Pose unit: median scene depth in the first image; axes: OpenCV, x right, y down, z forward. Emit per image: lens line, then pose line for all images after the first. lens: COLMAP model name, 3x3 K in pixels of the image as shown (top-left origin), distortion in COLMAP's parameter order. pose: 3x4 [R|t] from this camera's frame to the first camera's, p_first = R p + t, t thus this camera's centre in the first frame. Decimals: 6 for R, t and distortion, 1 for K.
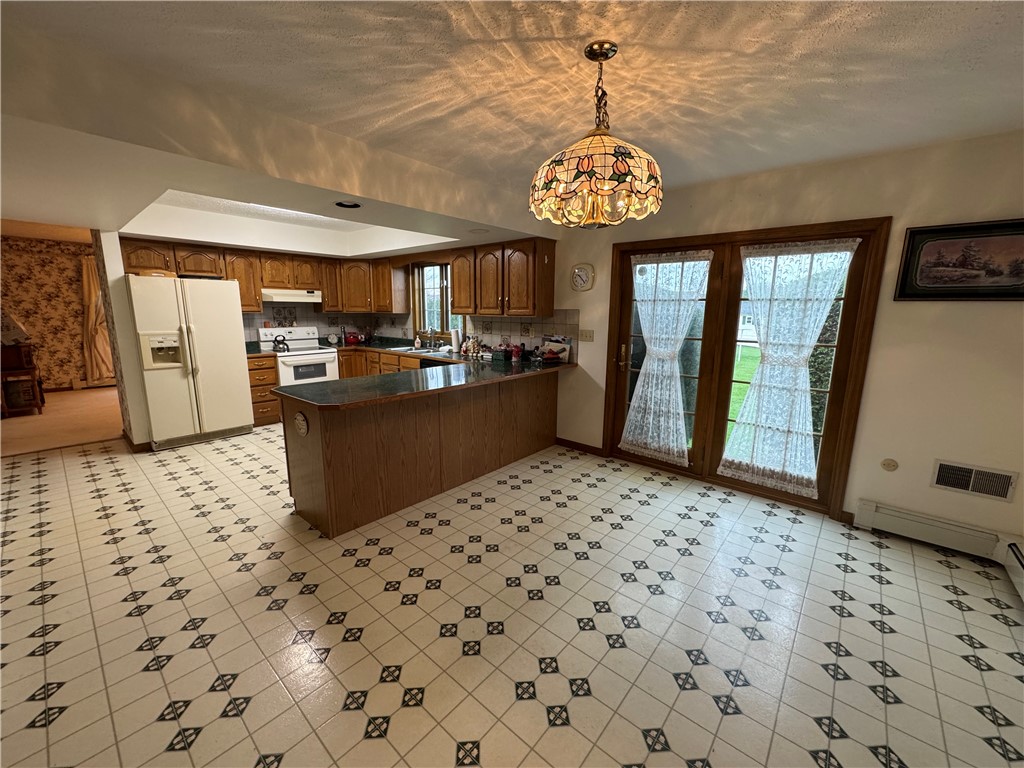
lens RADIAL K [[409.4, 0, 511.9], [0, 409.4, 384.9], [0, 0, 1]] dist [-0.001926, -0.000416]
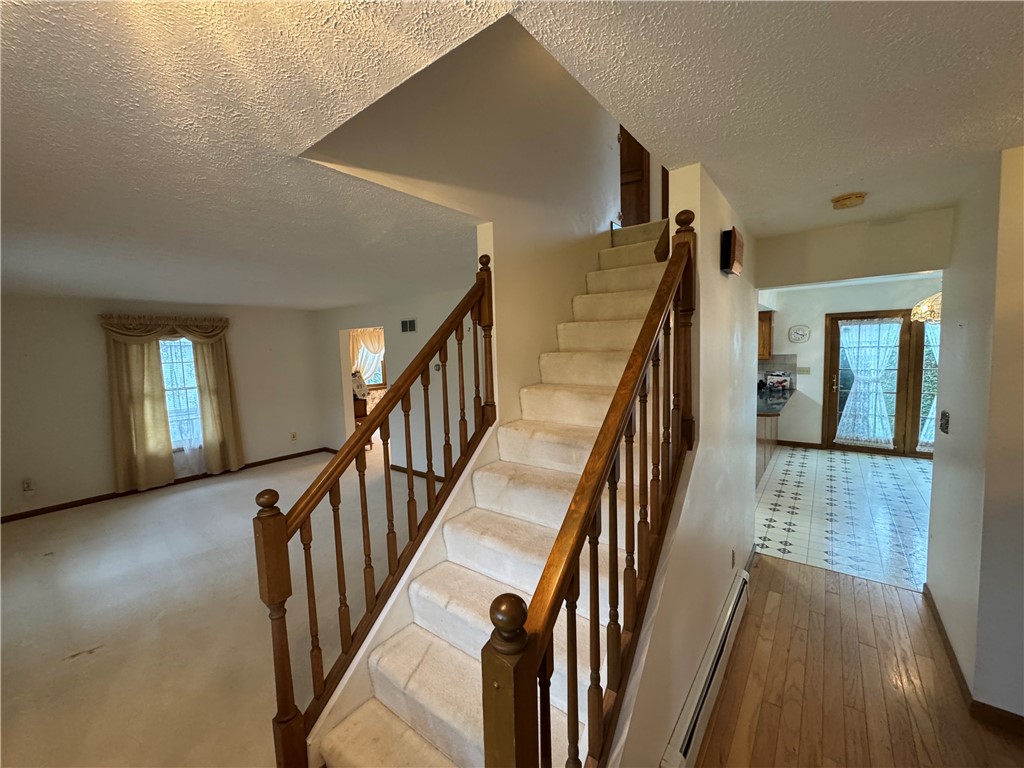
lens RADIAL K [[409.4, 0, 512.1], [0, 409.4, 382.9], [0, 0, 1]] dist [-0.001926, -0.000416]
pose [[0.997166, -0.049636, 0.056543, -1.117620], [0.054973, 0.993755, -0.097105, 0.016219], [-0.051370, 0.099938, 0.993667, -0.527859]]
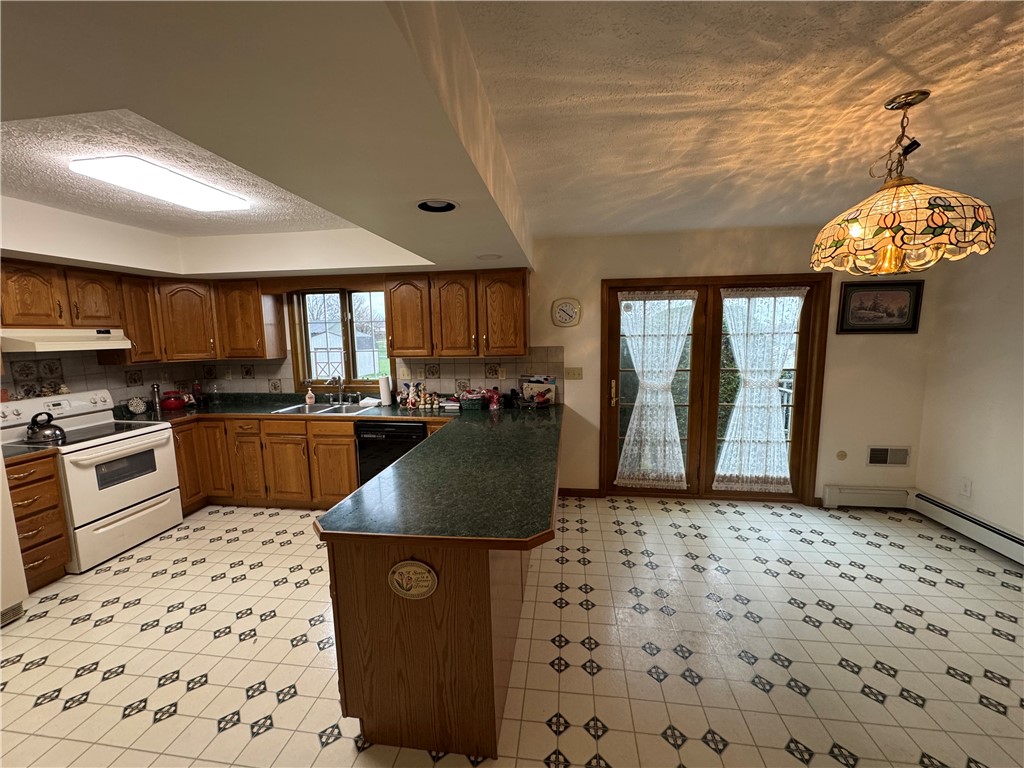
lens RADIAL K [[409.4, 0, 512.1], [0, 409.4, 383.9], [0, 0, 1]] dist [-0.001926, -0.000416]
pose [[0.836414, -0.092099, 0.540305, -0.496014], [0.125110, 0.991838, -0.024610, -0.101035], [-0.533629, 0.088182, 0.841109, 0.316858]]
